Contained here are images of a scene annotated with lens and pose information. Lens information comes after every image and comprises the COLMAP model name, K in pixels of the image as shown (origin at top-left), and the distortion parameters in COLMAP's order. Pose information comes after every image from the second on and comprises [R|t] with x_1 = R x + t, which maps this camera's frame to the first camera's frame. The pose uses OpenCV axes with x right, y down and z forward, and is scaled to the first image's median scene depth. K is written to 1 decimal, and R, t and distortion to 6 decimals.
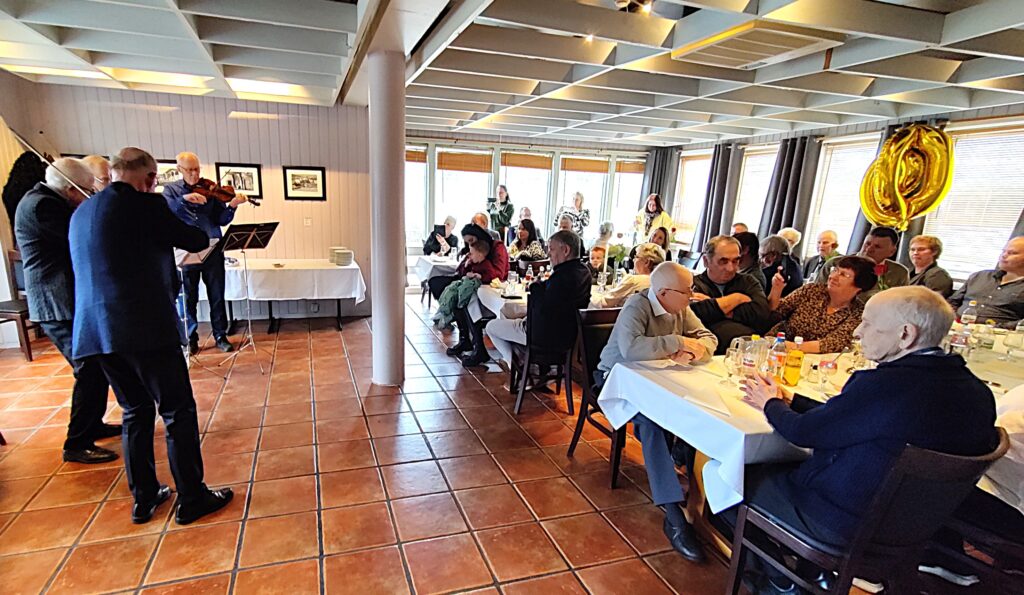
lens RADIAL K [[495.5, 0, 471.0], [0, 495.5, 319.3], [0, 0, 1]] dist [0.001318, -0.000312]
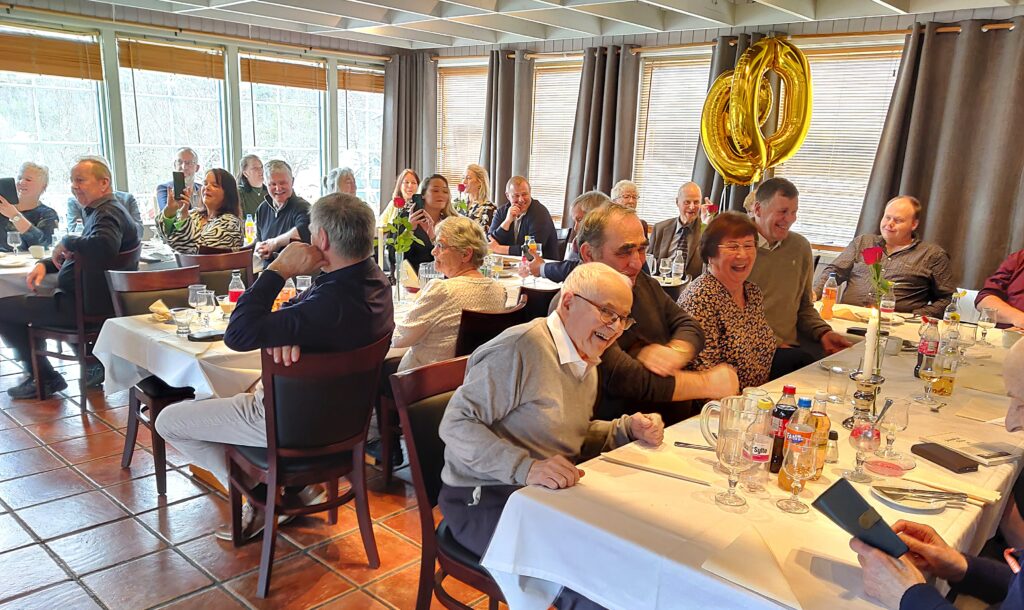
lens RADIAL K [[765.6, 0, 511.6], [0, 765.6, 340.0], [0, 0, 1]] dist [-0.002950, -0.004630]
pose [[0.859781, -0.123122, 0.495598, -0.019323], [0.110420, 0.992363, 0.054974, -0.035312], [-0.498581, 0.007458, 0.866811, 0.141690]]
